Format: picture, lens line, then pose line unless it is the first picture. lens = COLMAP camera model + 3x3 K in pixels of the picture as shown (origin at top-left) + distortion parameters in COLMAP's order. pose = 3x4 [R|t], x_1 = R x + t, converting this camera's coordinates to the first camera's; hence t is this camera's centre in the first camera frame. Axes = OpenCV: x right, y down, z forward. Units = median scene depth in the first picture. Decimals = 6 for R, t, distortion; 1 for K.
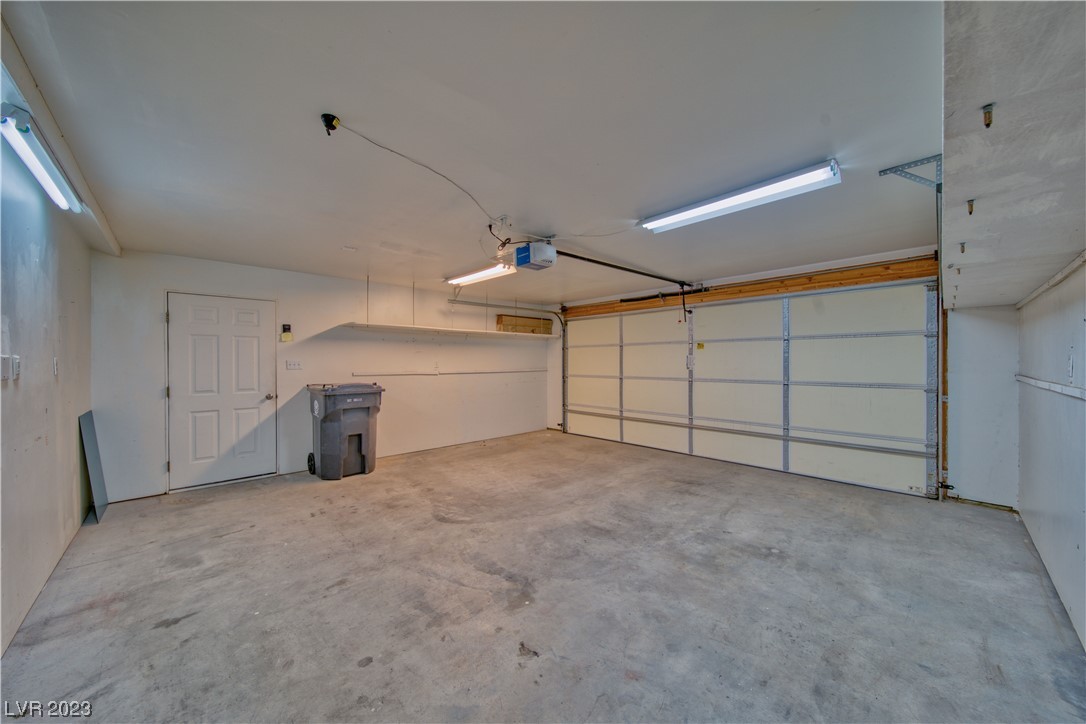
lens RADIAL K [[381.0, 0, 543.4], [0, 381.0, 362.8], [0, 0, 1]] dist [0.000424, -0.001639]
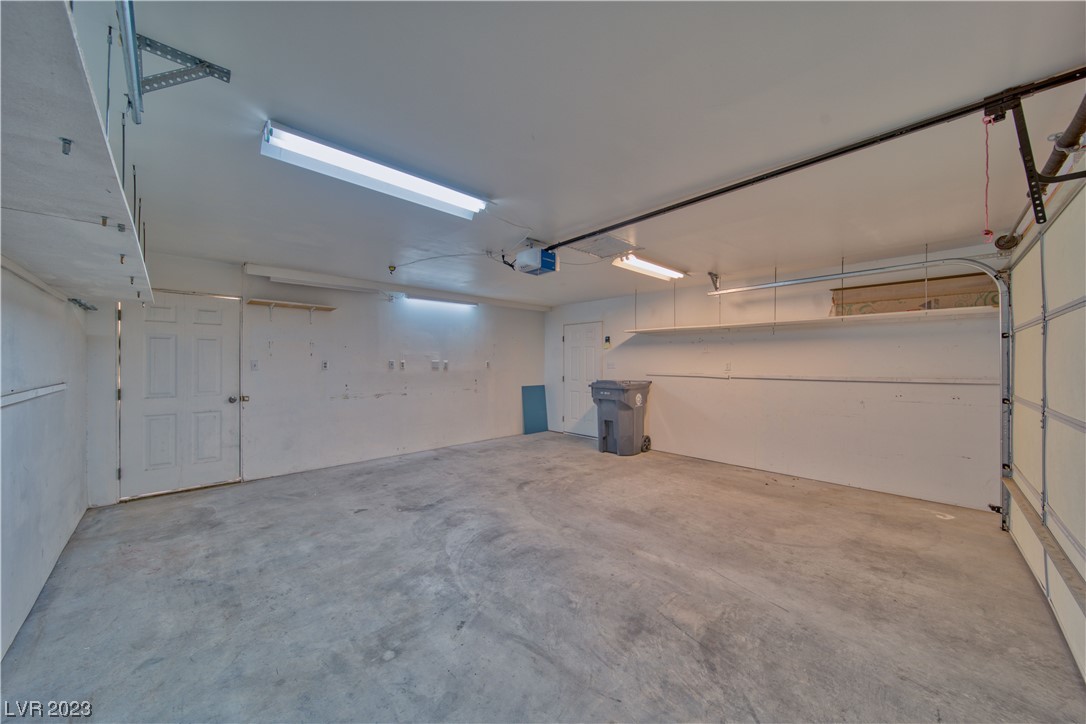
lens RADIAL K [[381.0, 0, 541.6], [0, 381.0, 363.0], [0, 0, 1]] dist [0.000424, -0.001639]
pose [[0.009751, 0.004308, -0.999943, 0.952129], [-0.005045, 0.999978, 0.004259, -0.008600], [0.999940, 0.005004, 0.009773, 0.945554]]
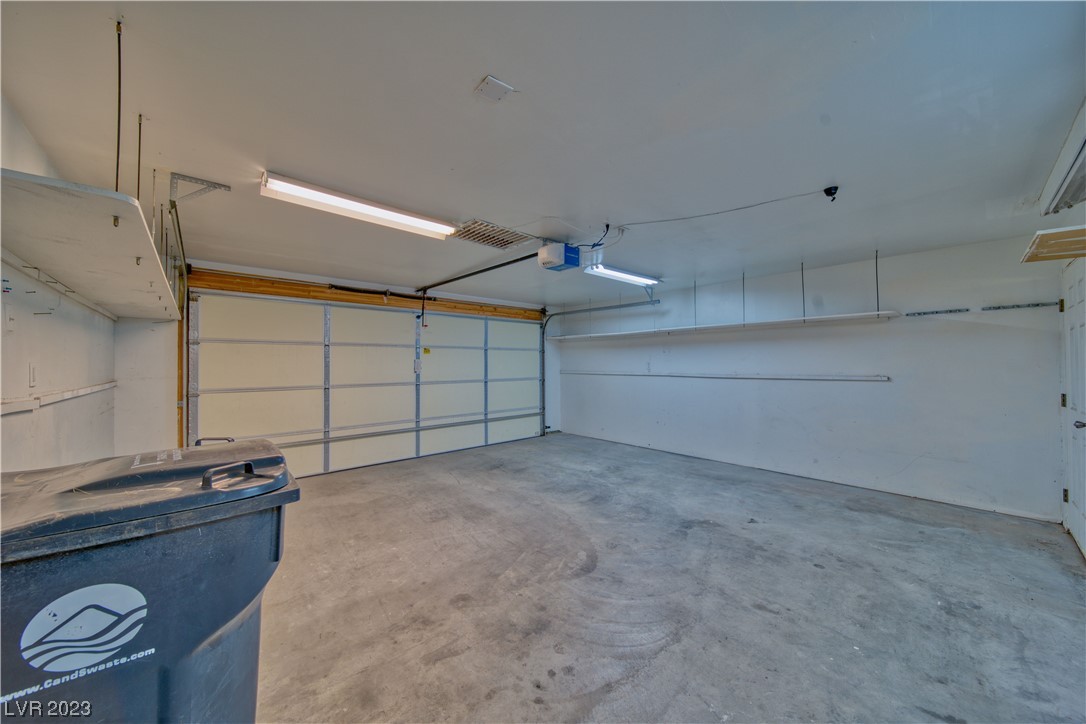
lens RADIAL K [[381.0, 0, 543.2], [0, 381.0, 357.6], [0, 0, 1]] dist [0.000424, -0.001639]
pose [[0.024439, 0.020448, 0.999492, -0.949709], [0.007718, 0.999757, -0.020643, -0.001038], [-0.999672, 0.008219, 0.024275, 0.968822]]
